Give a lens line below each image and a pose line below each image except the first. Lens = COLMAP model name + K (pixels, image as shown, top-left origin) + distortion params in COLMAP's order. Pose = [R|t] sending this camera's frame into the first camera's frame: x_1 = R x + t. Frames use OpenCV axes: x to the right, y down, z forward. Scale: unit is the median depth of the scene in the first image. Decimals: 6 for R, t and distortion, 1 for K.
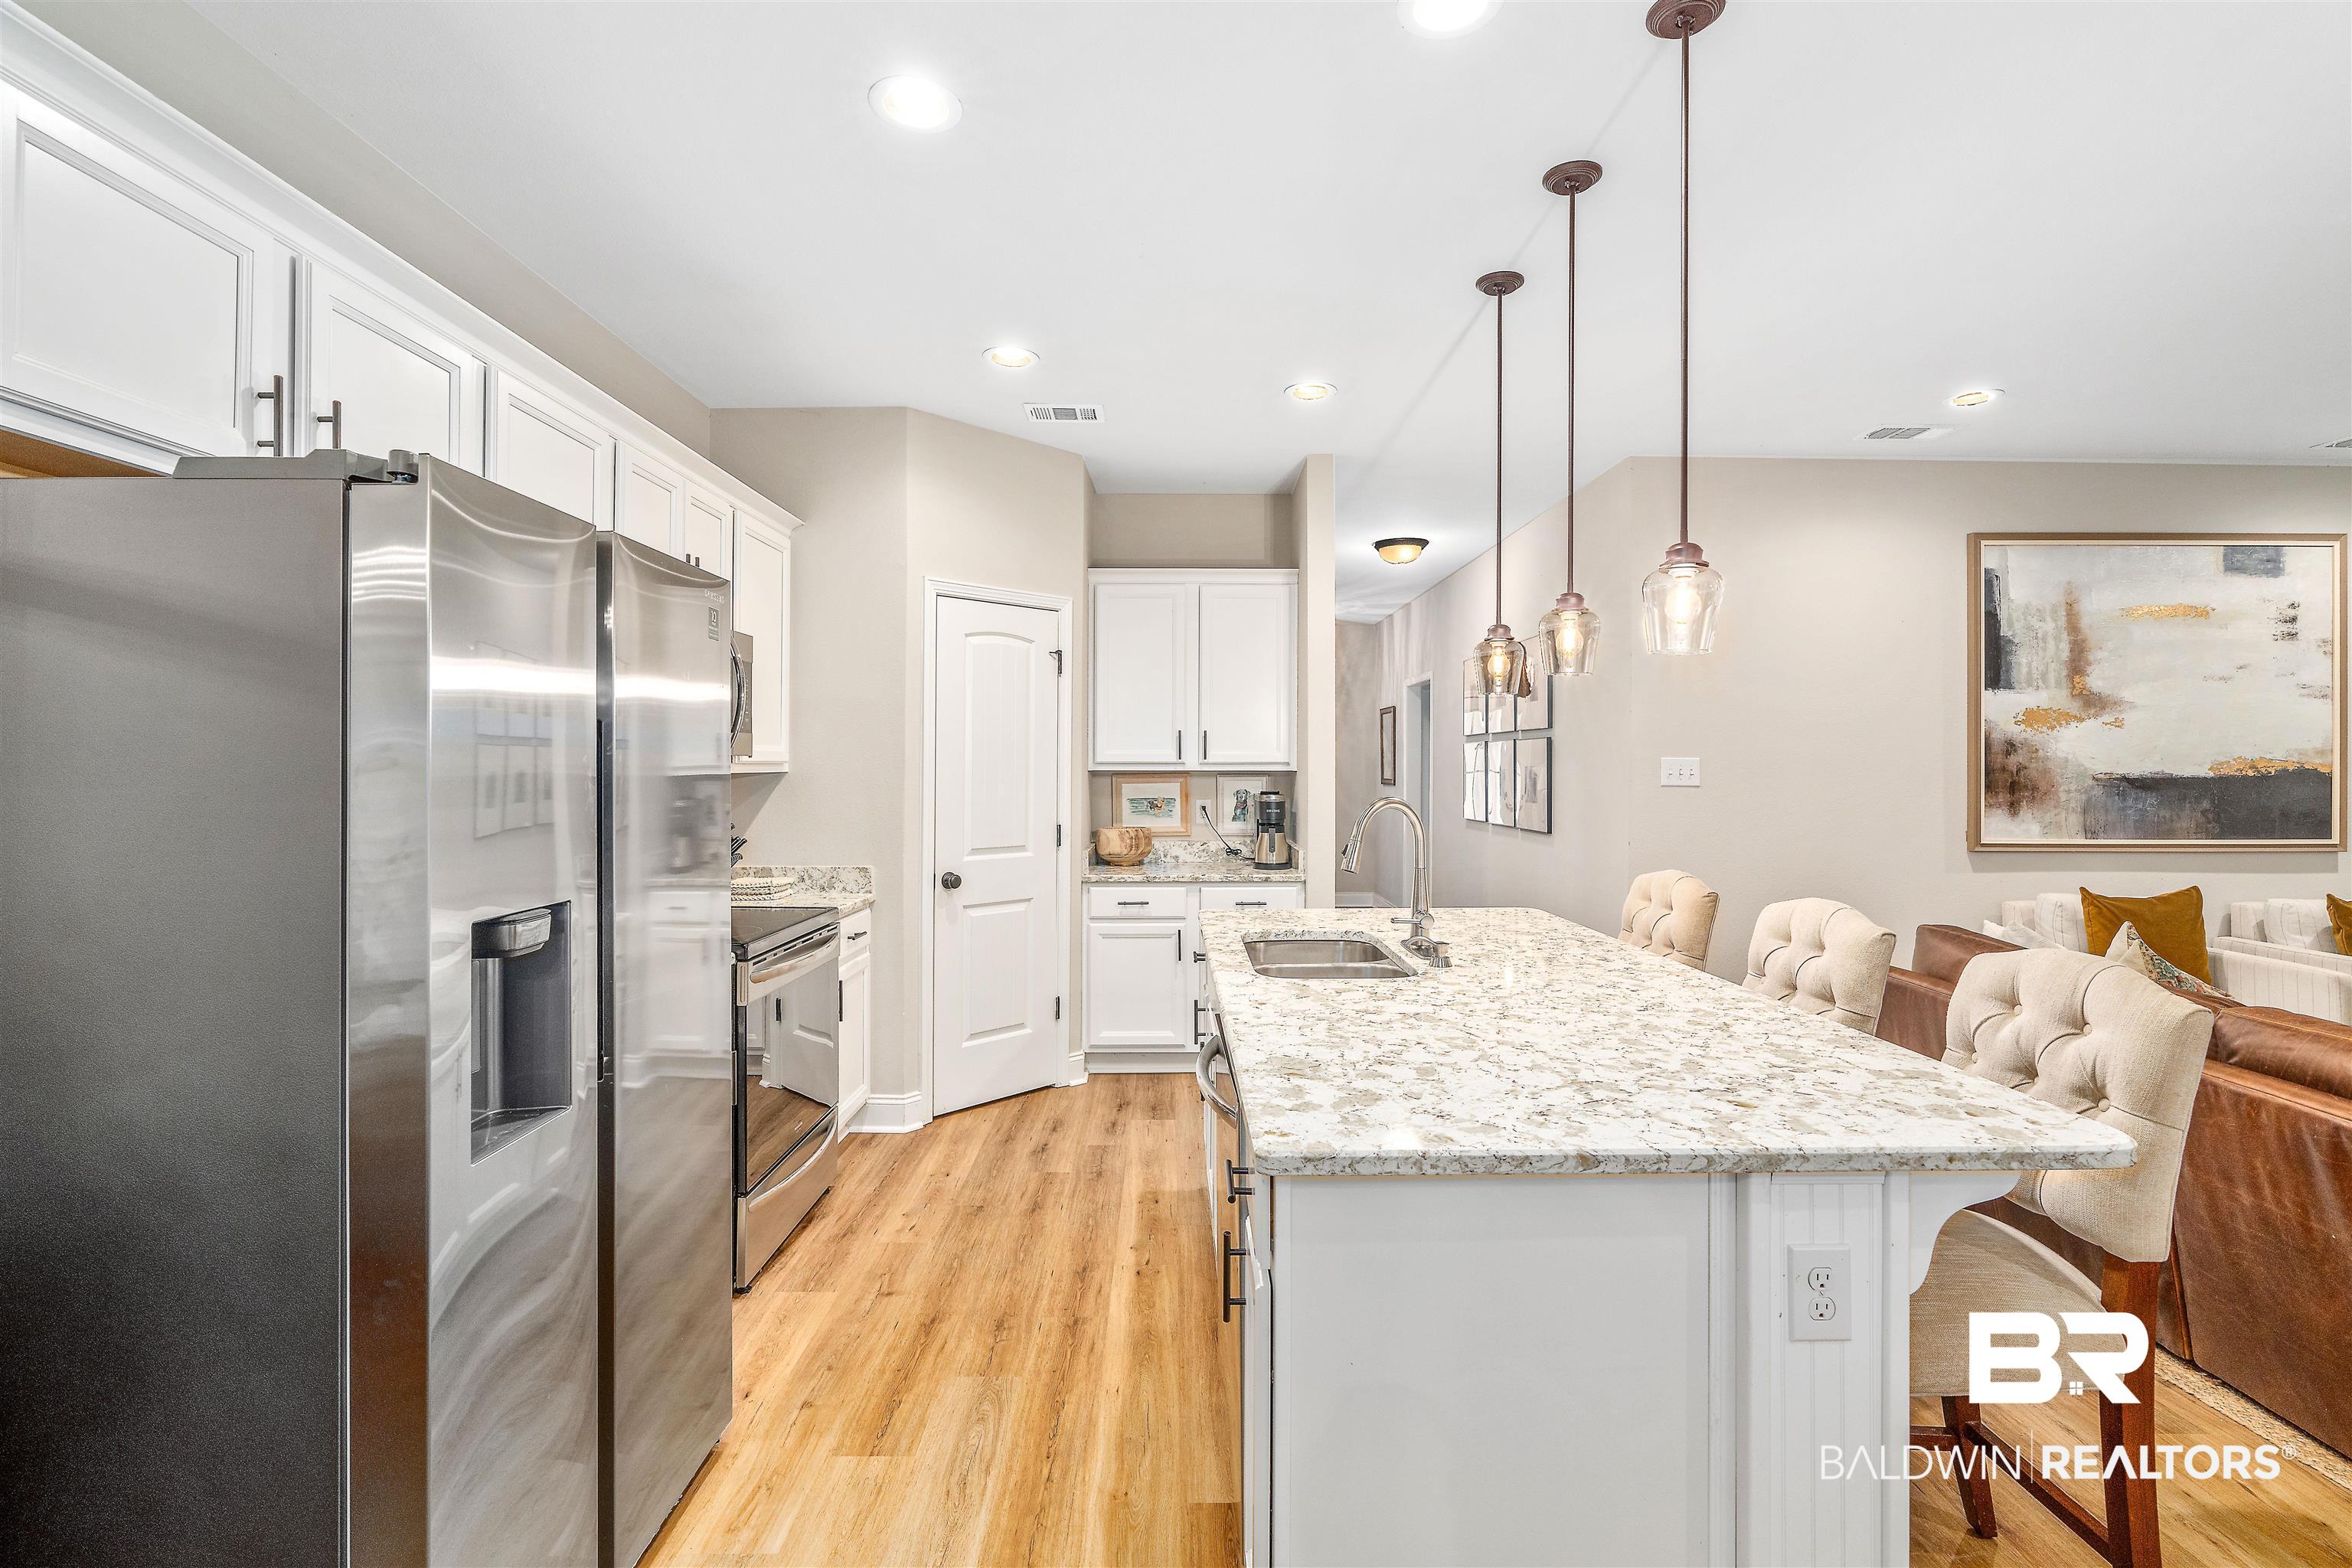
lens RADIAL K [[1068.9, 0, 1173.9], [0, 1068.9, 762.8], [0, 0, 1]] dist [-0.008052, 0.001199]
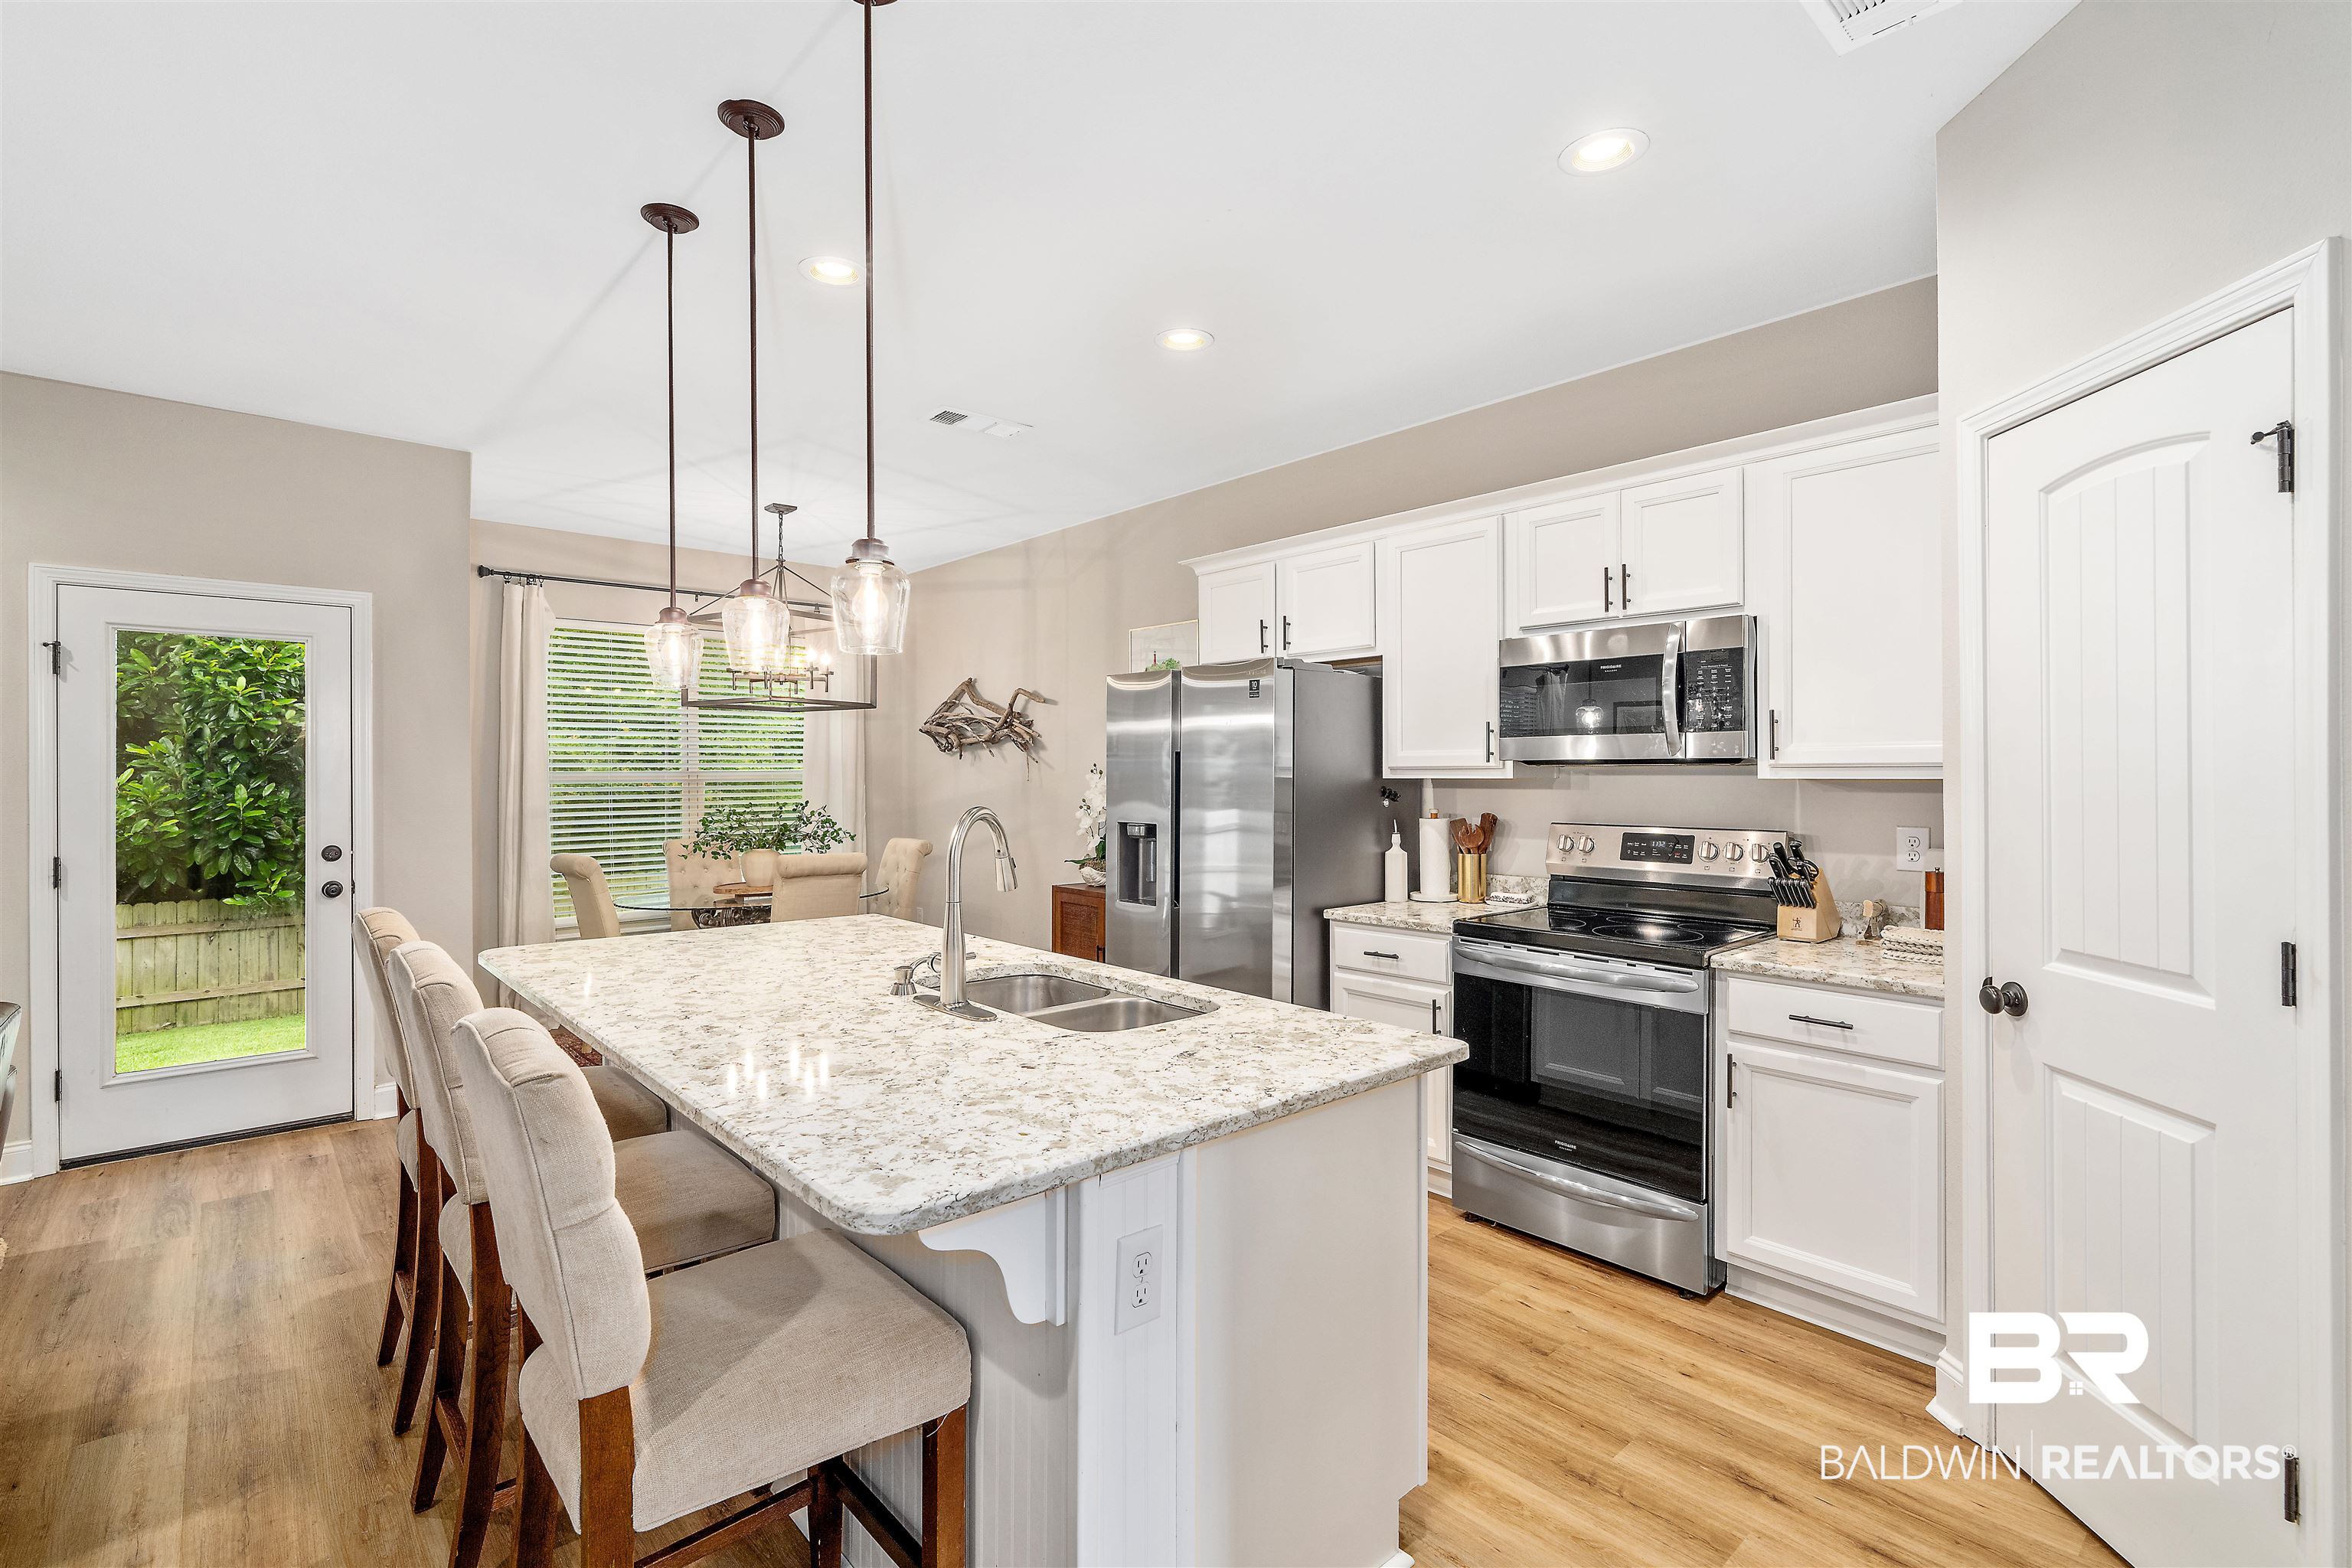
lens RADIAL K [[1068.9, 0, 1178.6], [0, 1068.9, 776.6], [0, 0, 1]] dist [-0.008052, 0.001199]
pose [[-0.750407, 0.002628, -0.660971, 0.421648], [0.002151, 0.999997, 0.001534, 0.005262], [0.660972, -0.000271, -0.750410, 1.152737]]
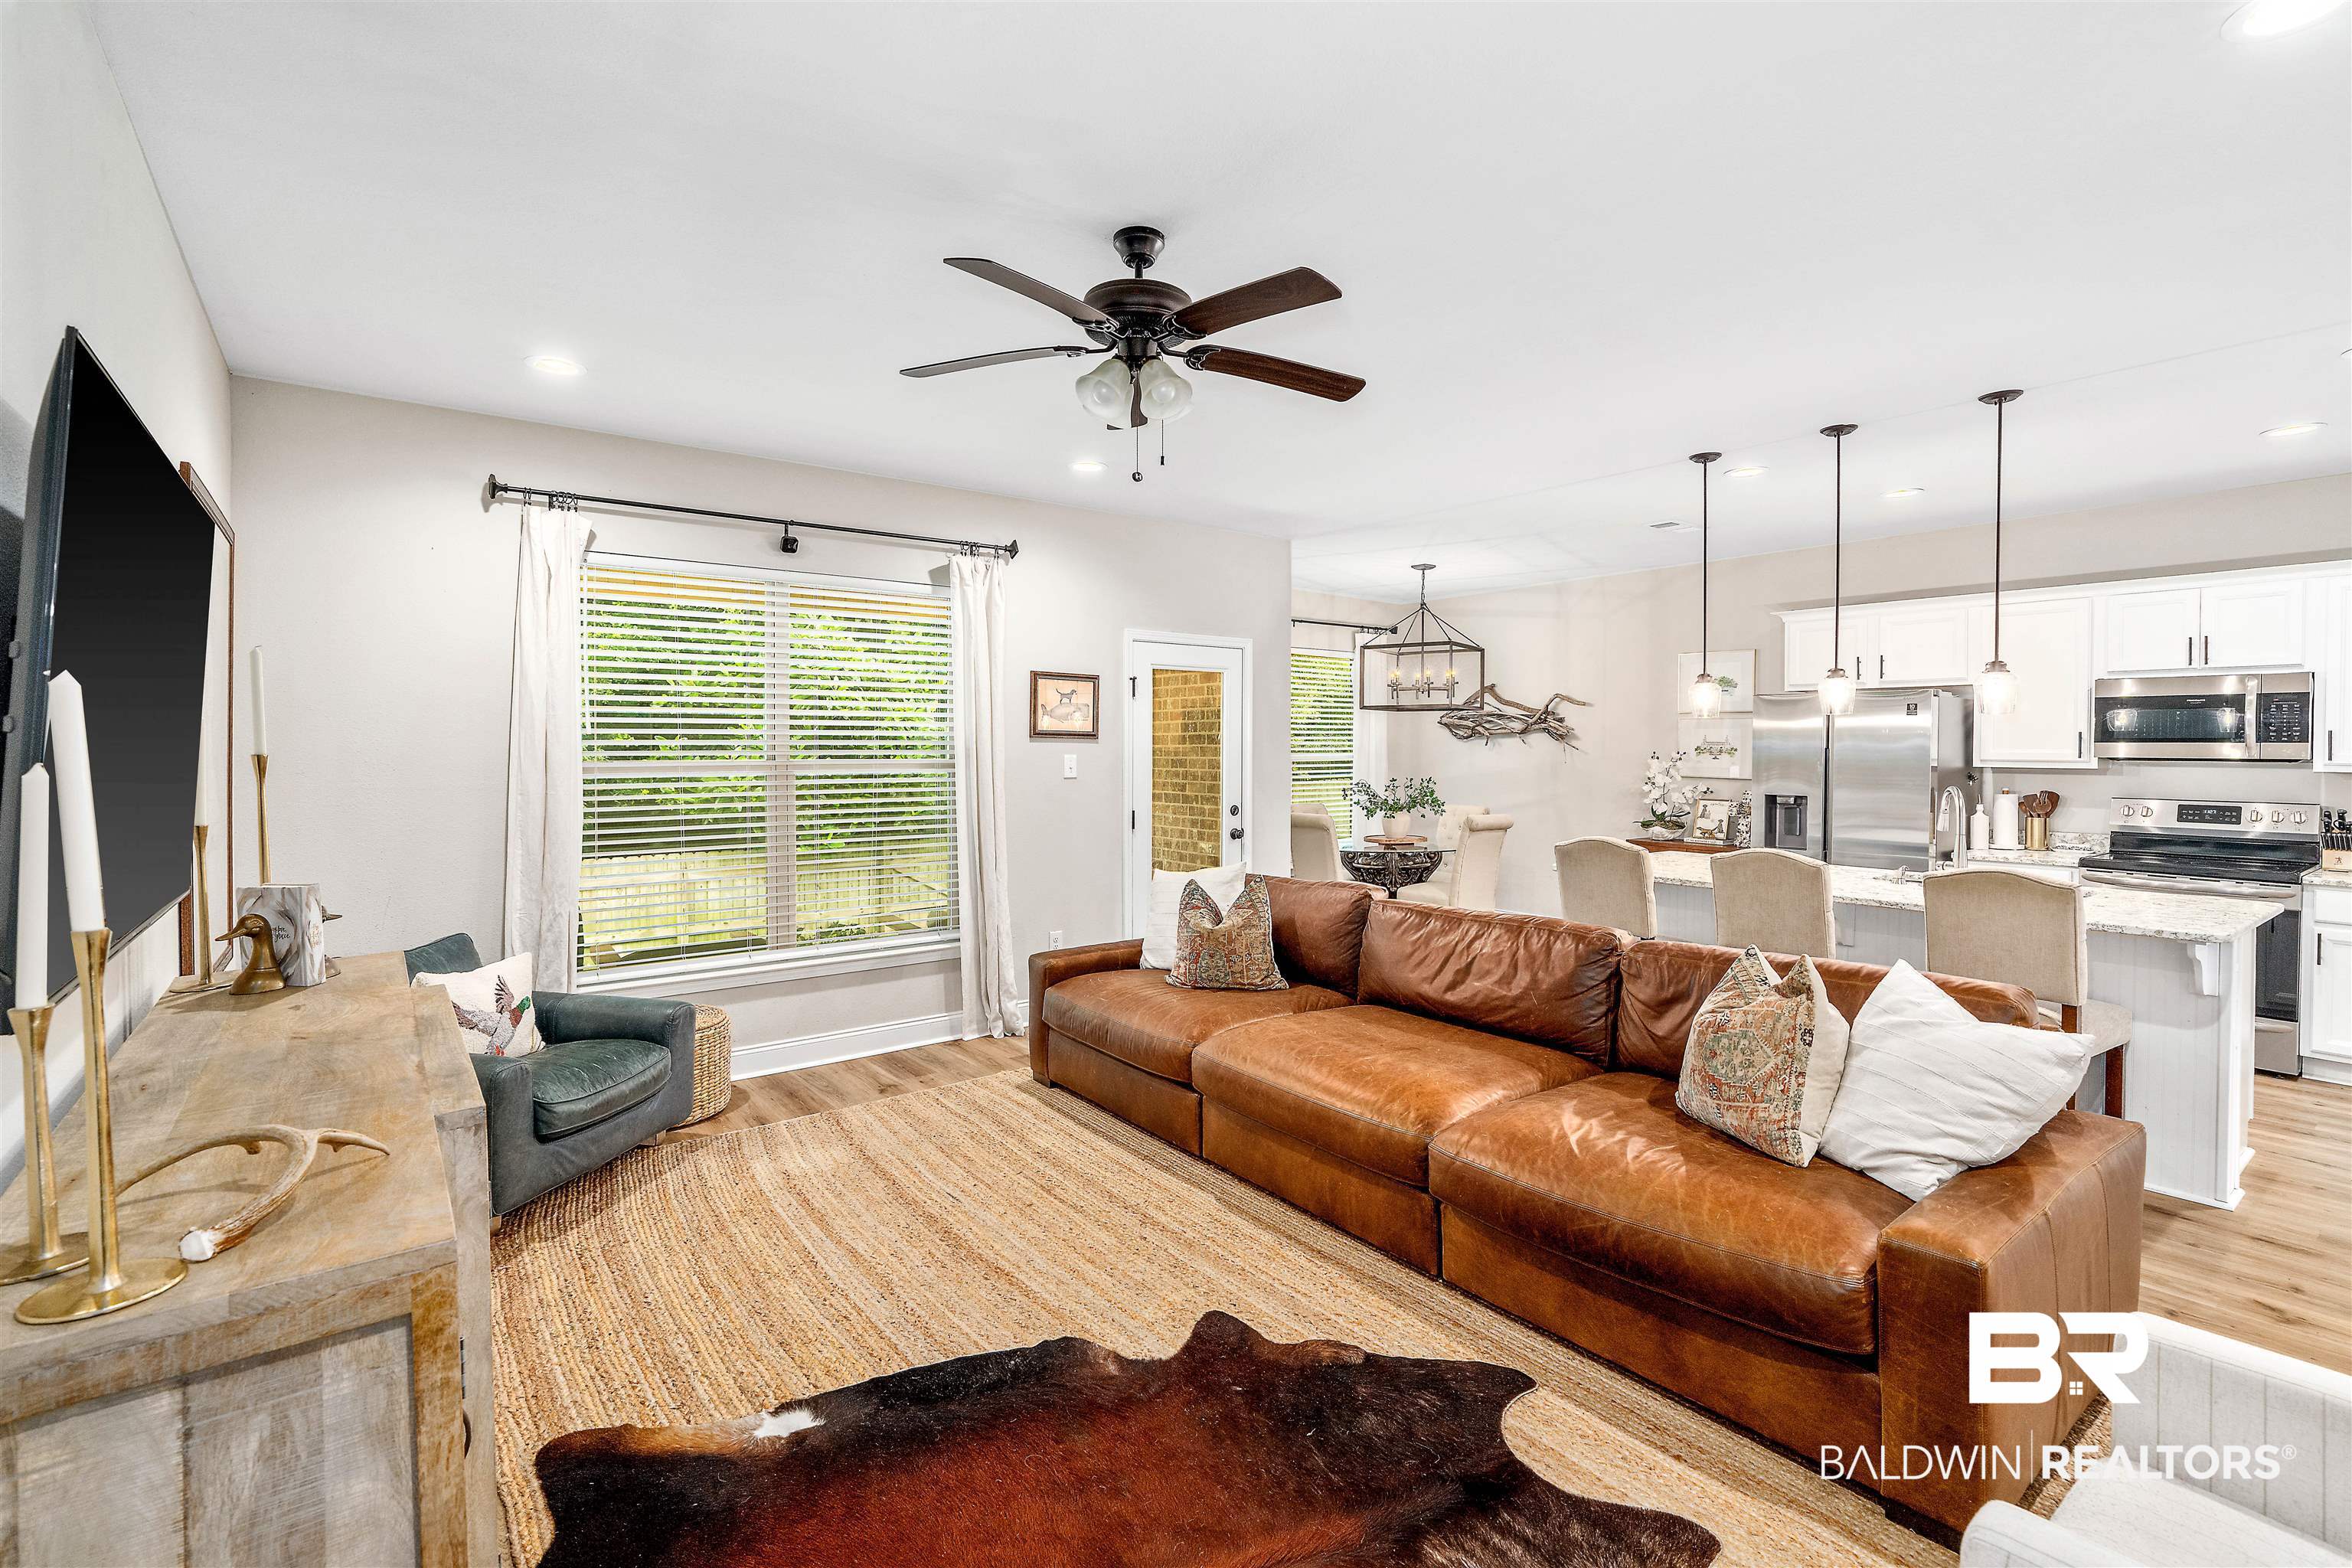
lens RADIAL K [[1068.9, 0, 1168.9], [0, 1068.9, 762.7], [0, 0, 1]] dist [-0.008052, 0.001199]
pose [[-0.799964, 0.006702, -0.600011, 1.387268], [-0.003433, 0.999870, 0.015746, -0.015874], [0.600039, 0.014656, -0.799837, 1.047902]]
